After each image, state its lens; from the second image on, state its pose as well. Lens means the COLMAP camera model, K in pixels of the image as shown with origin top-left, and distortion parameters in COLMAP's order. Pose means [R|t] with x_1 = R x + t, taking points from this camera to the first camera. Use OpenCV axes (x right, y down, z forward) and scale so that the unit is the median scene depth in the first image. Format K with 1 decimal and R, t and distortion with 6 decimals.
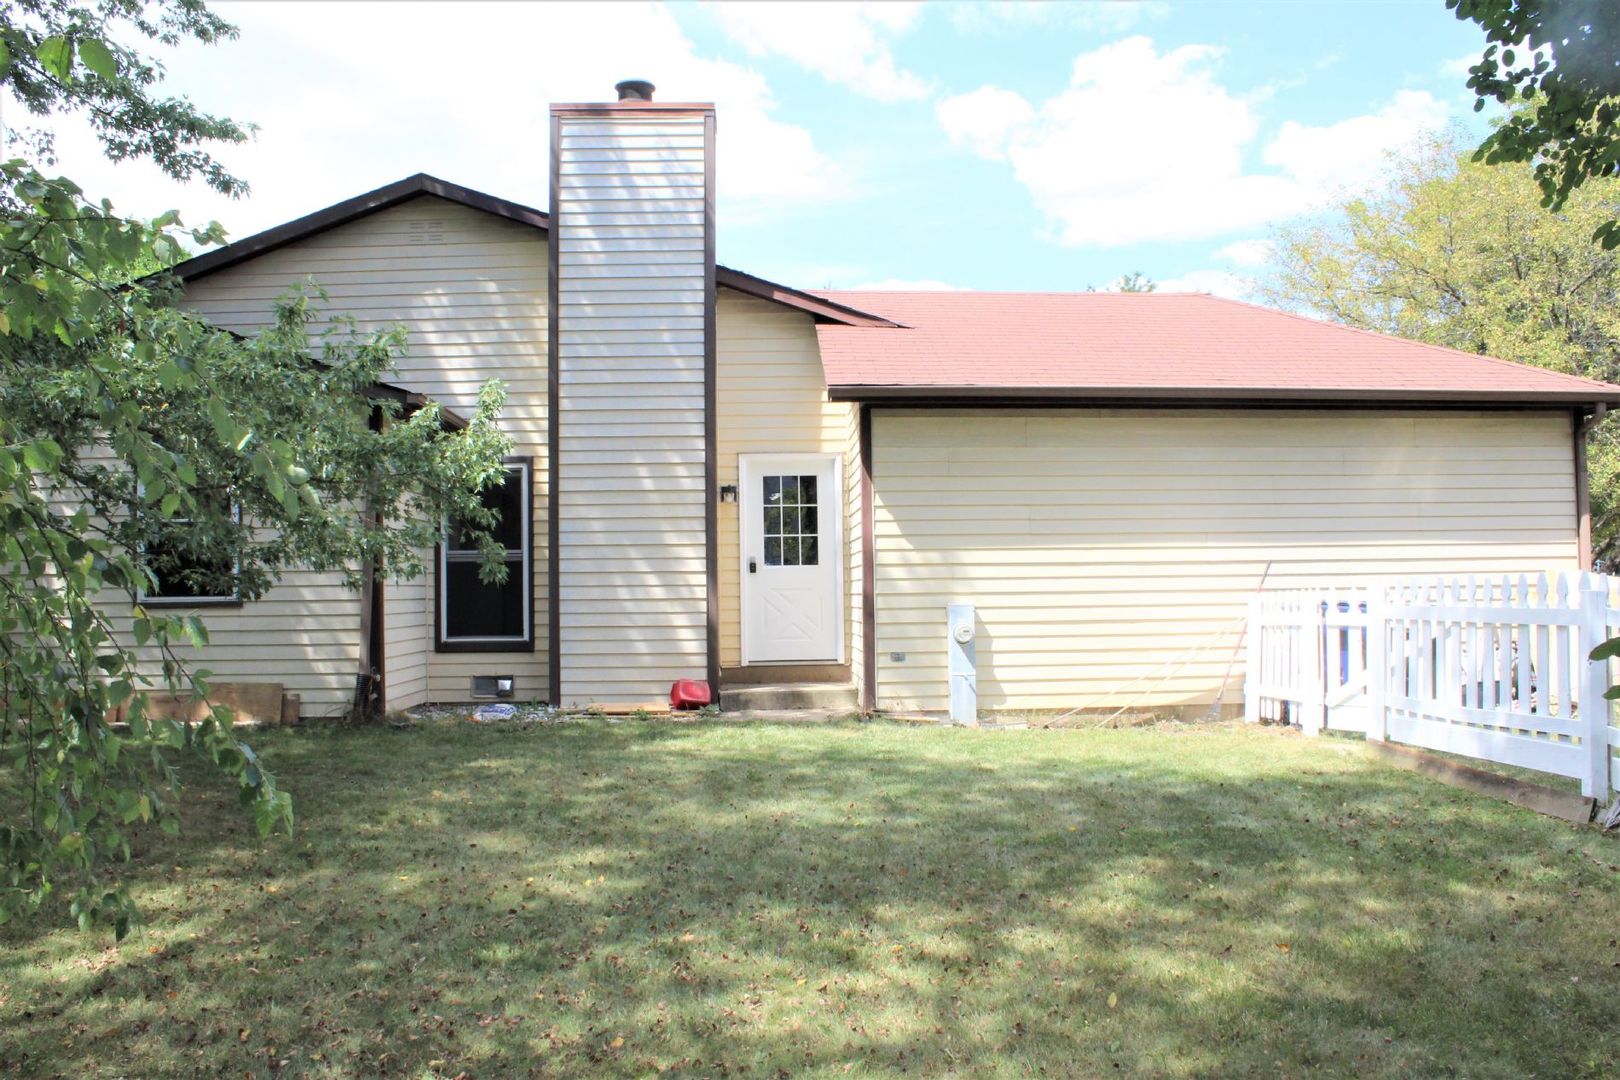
lens RADIAL K [[1364.7, 0, 810.0], [0, 1364.7, 540.0], [0, 0, 1]] dist [-0.152851, 0.134701]
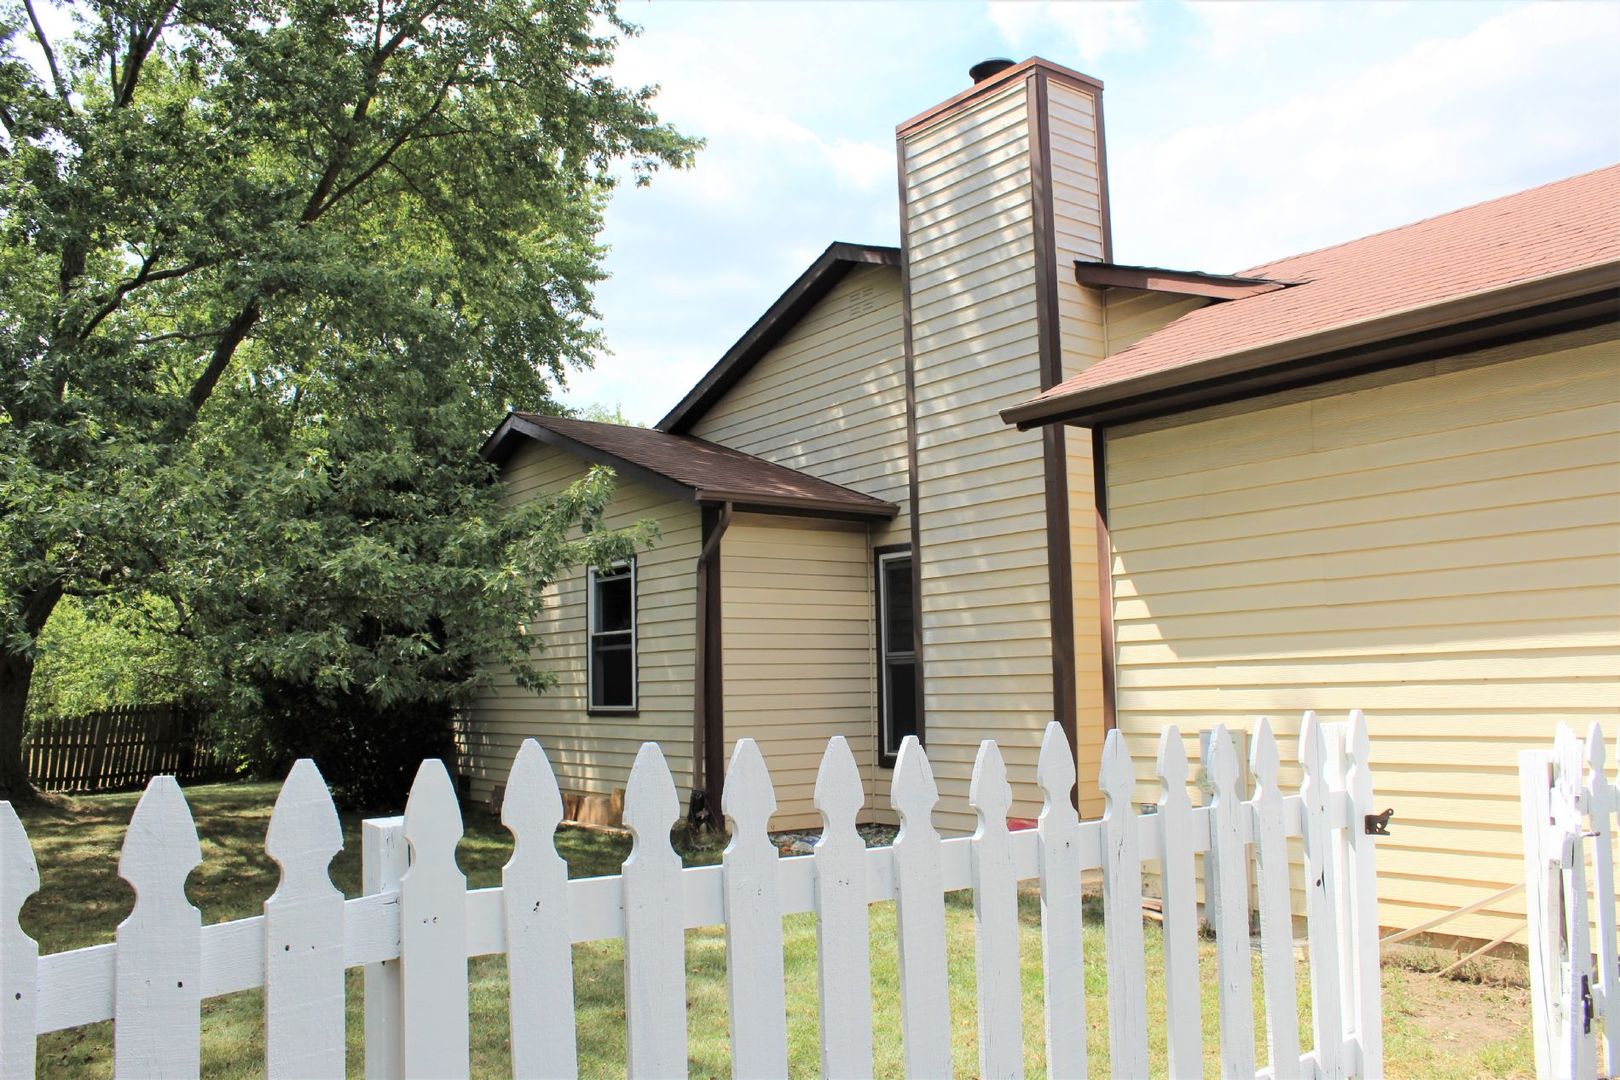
lens RADIAL K [[1364.7, 0, 810.0], [0, 1364.7, 540.0], [0, 0, 1]] dist [-0.152851, 0.134701]
pose [[0.559876, -0.087273, -0.823968, 0.462365], [0.038579, 0.996105, -0.079291, 0.003702], [0.827678, 0.012606, 0.561062, 0.475322]]
